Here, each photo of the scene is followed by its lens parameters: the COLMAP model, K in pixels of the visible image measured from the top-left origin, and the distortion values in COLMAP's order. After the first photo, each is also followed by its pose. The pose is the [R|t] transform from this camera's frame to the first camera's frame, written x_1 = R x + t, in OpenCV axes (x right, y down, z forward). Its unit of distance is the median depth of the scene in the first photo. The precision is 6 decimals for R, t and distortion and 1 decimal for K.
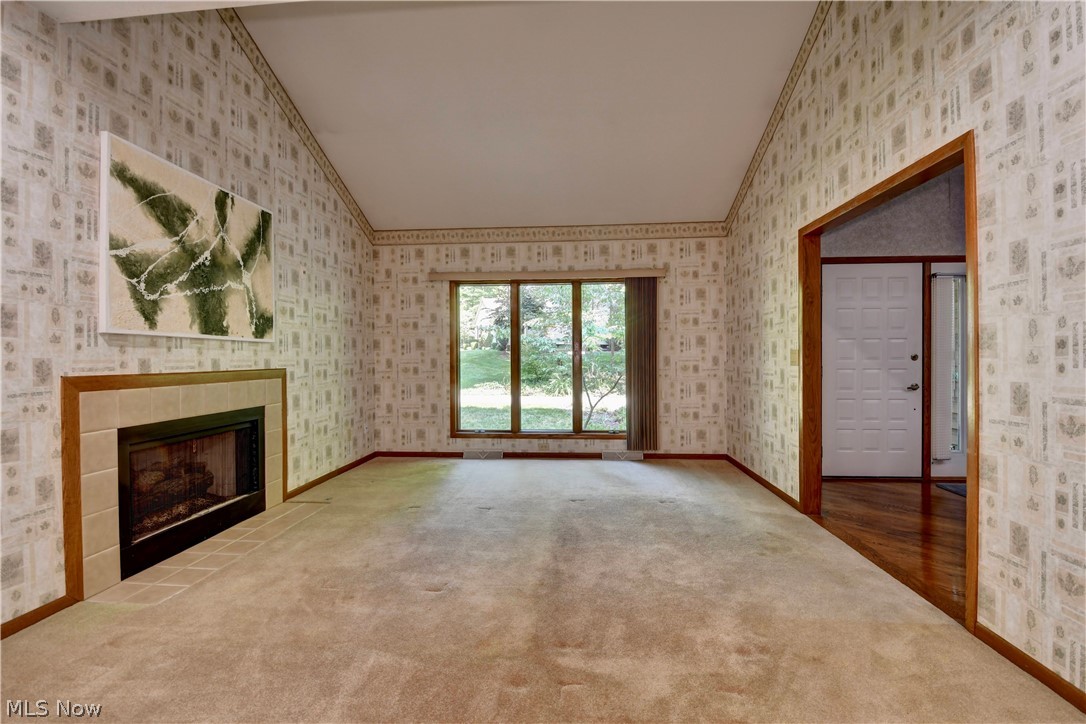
lens RADIAL K [[476.4, 0, 553.9], [0, 476.4, 360.9], [0, 0, 1]] dist [-0.011771, -0.006505]
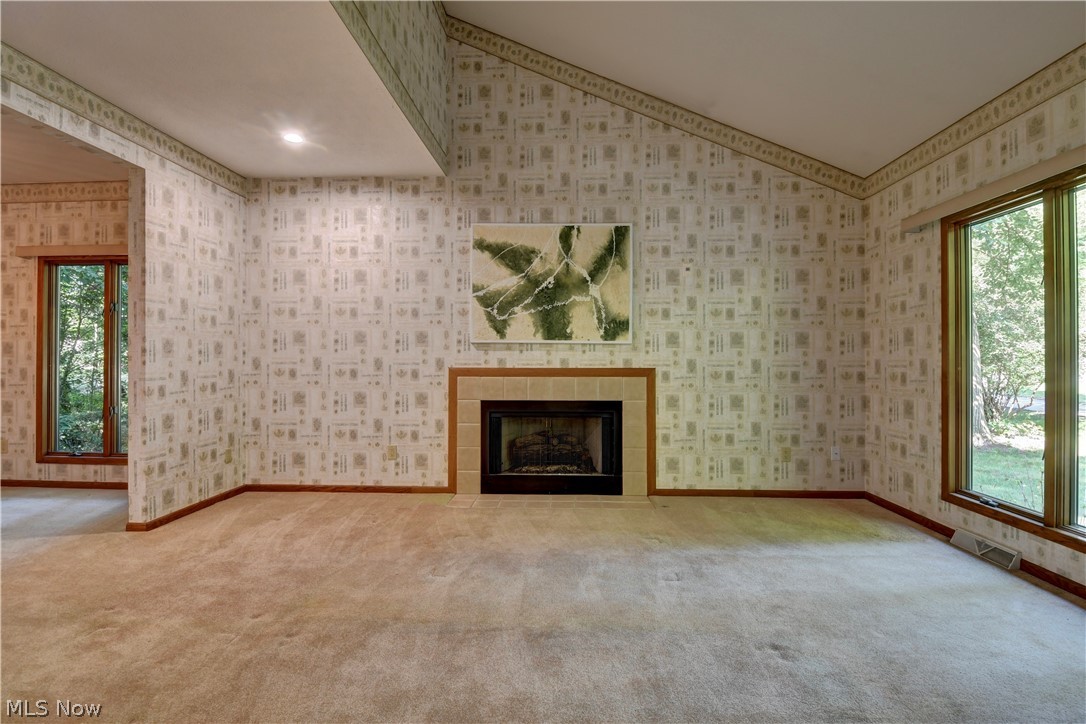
lens RADIAL K [[515.0, 0, 539.5], [0, 515.0, 359.2], [0, 0, 1]] dist [0.014007, -0.001258]
pose [[0.029335, 0.000914, -0.999569, 0.697545], [-0.008551, 0.999963, 0.000664, -0.002250], [0.999533, 0.008528, 0.029342, 0.907137]]
